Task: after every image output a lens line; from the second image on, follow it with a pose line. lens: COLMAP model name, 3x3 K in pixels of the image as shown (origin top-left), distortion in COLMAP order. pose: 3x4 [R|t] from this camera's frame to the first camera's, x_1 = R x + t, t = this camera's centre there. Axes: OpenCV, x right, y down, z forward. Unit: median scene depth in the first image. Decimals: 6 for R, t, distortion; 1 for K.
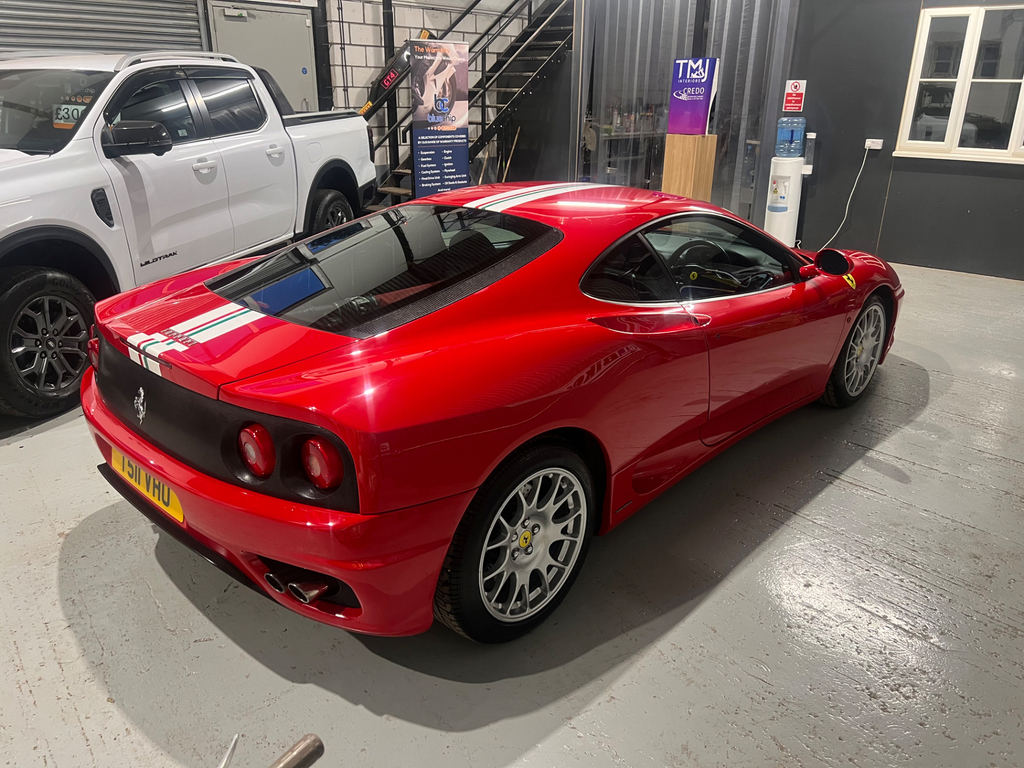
lens RADIAL K [[761.0, 0, 514.8], [0, 761.0, 391.2], [0, 0, 1]] dist [0.047551, -0.050142]
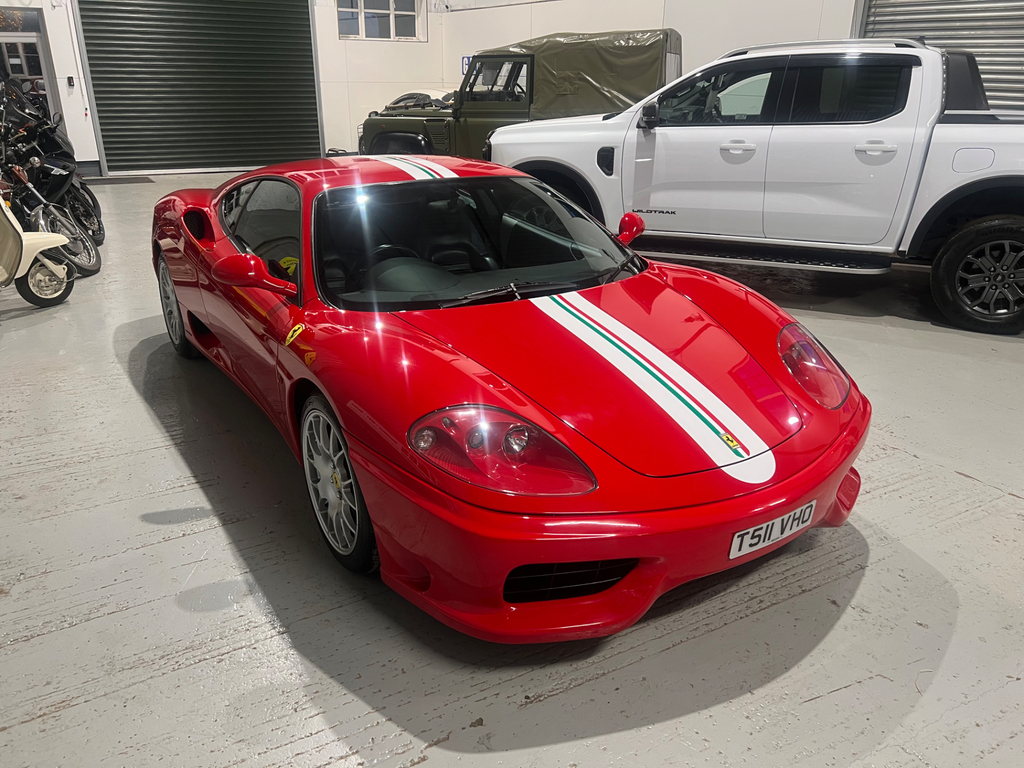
lens RADIAL K [[763.0, 0, 512.0], [0, 763.0, 384.0], [0, 0, 1]] dist [0.048090, -0.049305]
pose [[-0.224641, 0.354933, -0.907501, 1.295700], [-0.365824, 0.832466, 0.416142, -0.584729], [0.903166, 0.425468, -0.057163, 1.528126]]
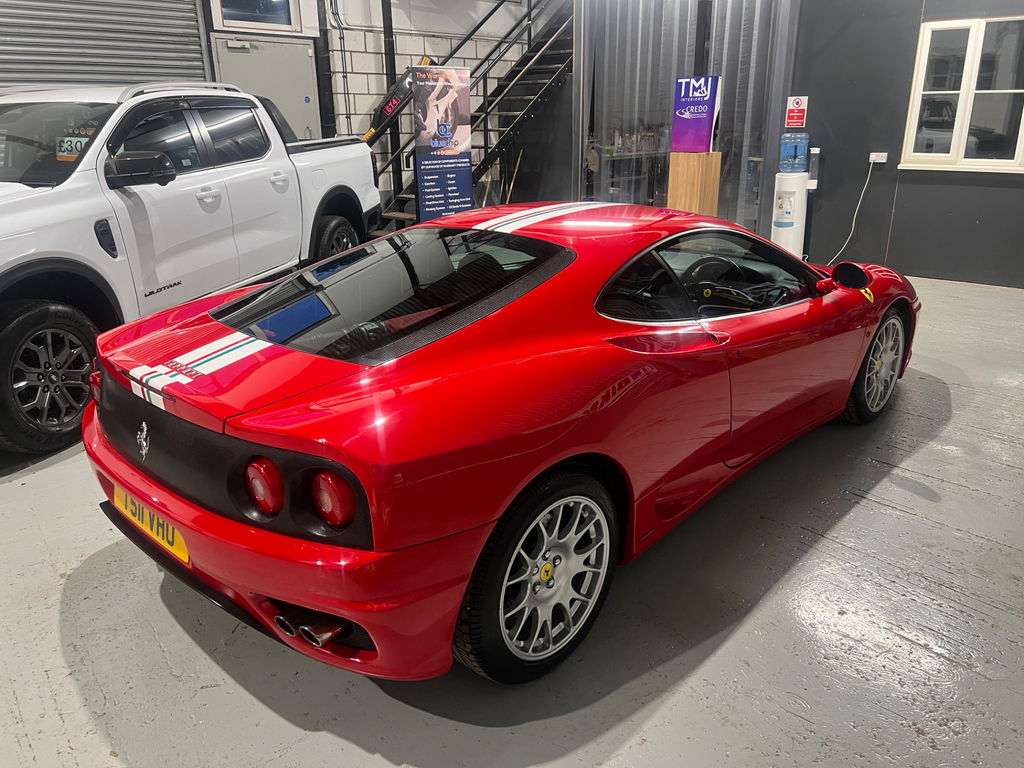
lens RADIAL K [[760.8, 0, 517.2], [0, 760.8, 385.2], [0, 0, 1]] dist [0.050133, -0.054403]
pose [[0.999725, -0.023105, -0.003991, -0.010552], [0.022949, 0.999109, -0.035408, -0.004657], [0.004806, 0.035306, 0.999365, 0.029113]]
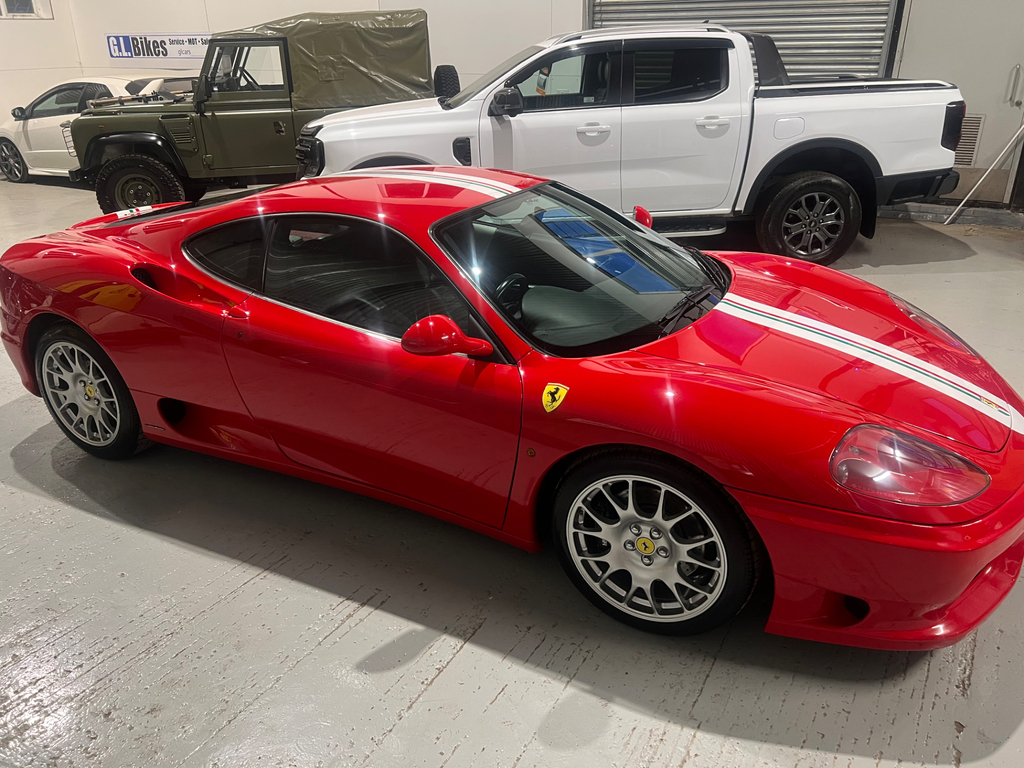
lens RADIAL K [[763.7, 0, 508.8], [0, 763.7, 382.2], [0, 0, 1]] dist [0.050129, -0.055536]
pose [[0.276963, 0.376217, -0.884167, 1.182514], [-0.337782, 0.899555, 0.276955, -0.383257], [0.899552, 0.221950, 0.376223, 0.904569]]
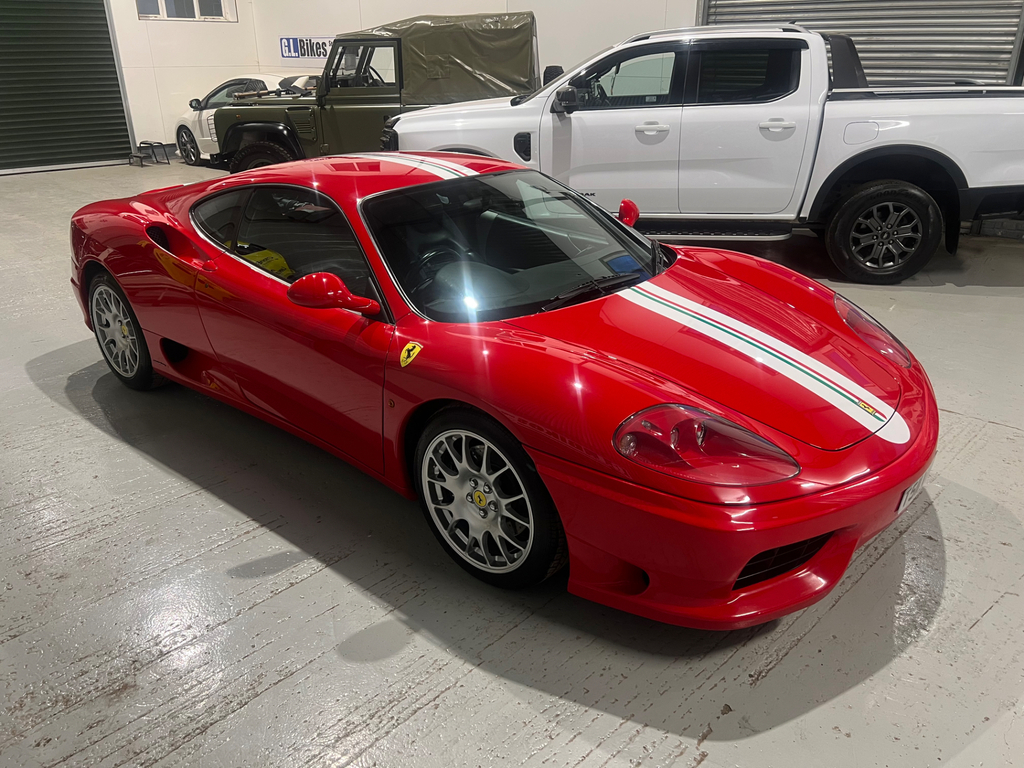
lens RADIAL K [[763.7, 0, 508.8], [0, 763.7, 382.2], [0, 0, 1]] dist [0.050129, -0.055536]
pose [[0.047289, 0.386400, -0.921118, 1.314918], [-0.360961, 0.866446, 0.344934, -0.474015], [0.931381, 0.316176, 0.180448, 1.190832]]
